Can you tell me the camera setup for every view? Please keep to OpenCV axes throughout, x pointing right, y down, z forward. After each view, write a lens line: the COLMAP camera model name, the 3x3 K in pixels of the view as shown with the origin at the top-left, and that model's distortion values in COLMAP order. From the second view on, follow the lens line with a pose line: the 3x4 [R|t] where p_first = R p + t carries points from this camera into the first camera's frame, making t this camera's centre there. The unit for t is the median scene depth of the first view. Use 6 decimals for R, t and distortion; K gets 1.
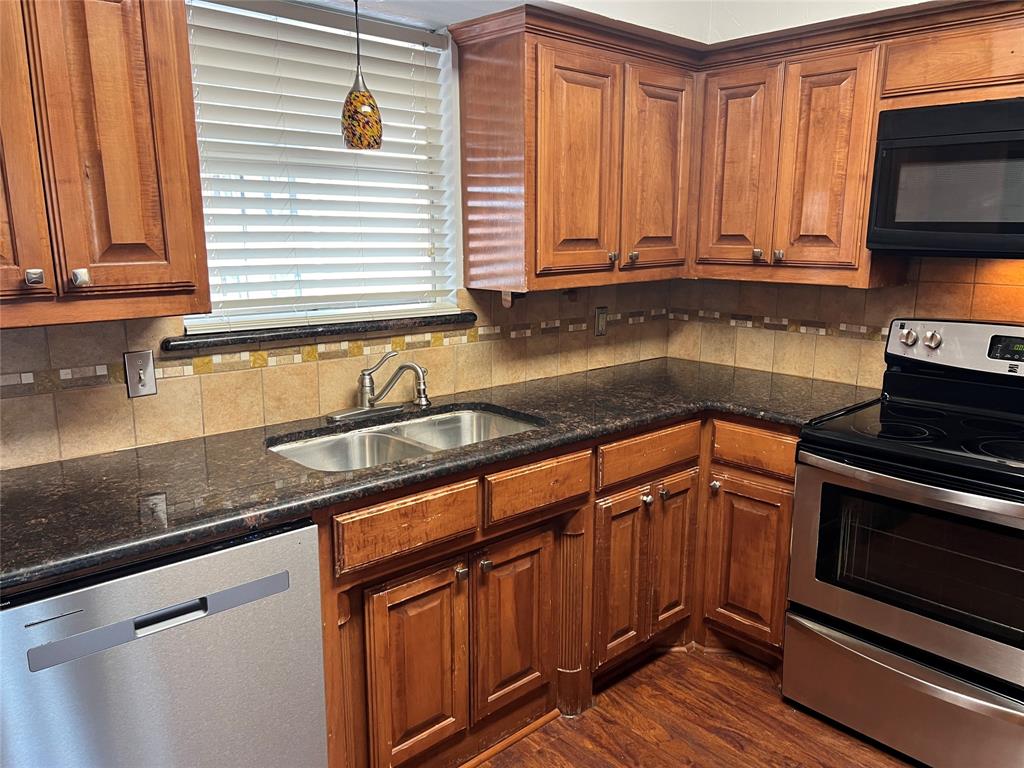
lens RADIAL K [[767.0, 0, 509.8], [0, 767.0, 391.0], [0, 0, 1]] dist [0.028000, -0.025899]
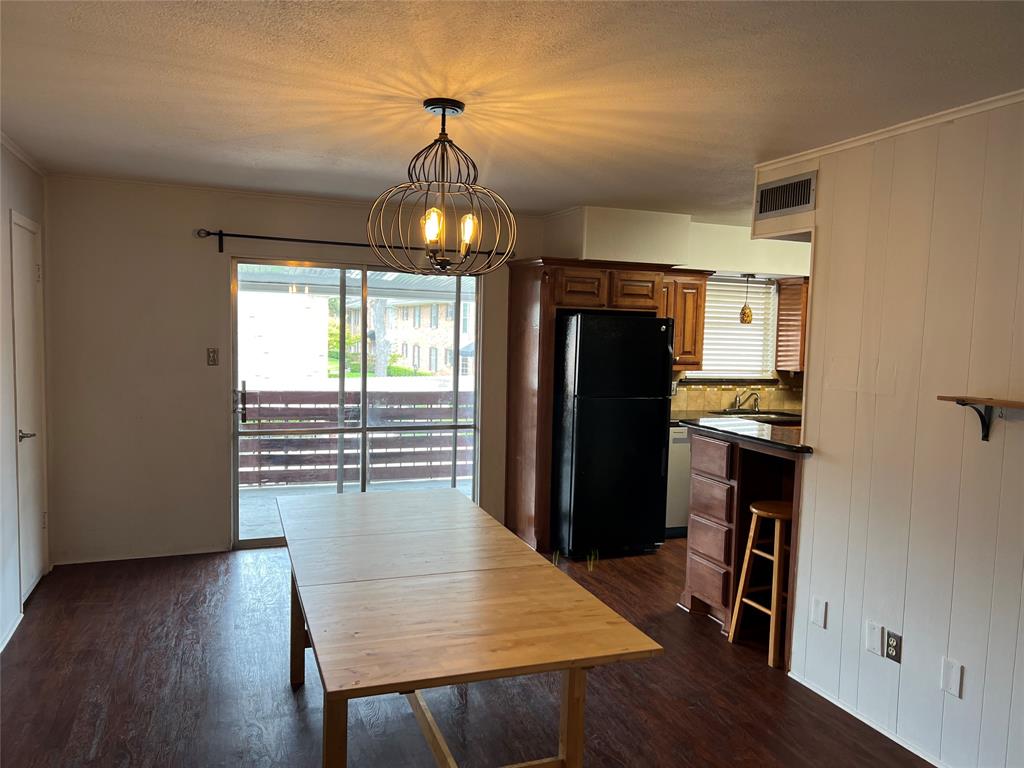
lens RADIAL K [[767.0, 0, 511.9], [0, 767.0, 393.9], [0, 0, 1]] dist [0.028000, -0.025899]
pose [[0.930636, 0.053745, -0.361979, 0.064944], [-0.100072, 0.988829, -0.110463, 0.352159], [0.351998, 0.139025, 0.925618, -1.872155]]
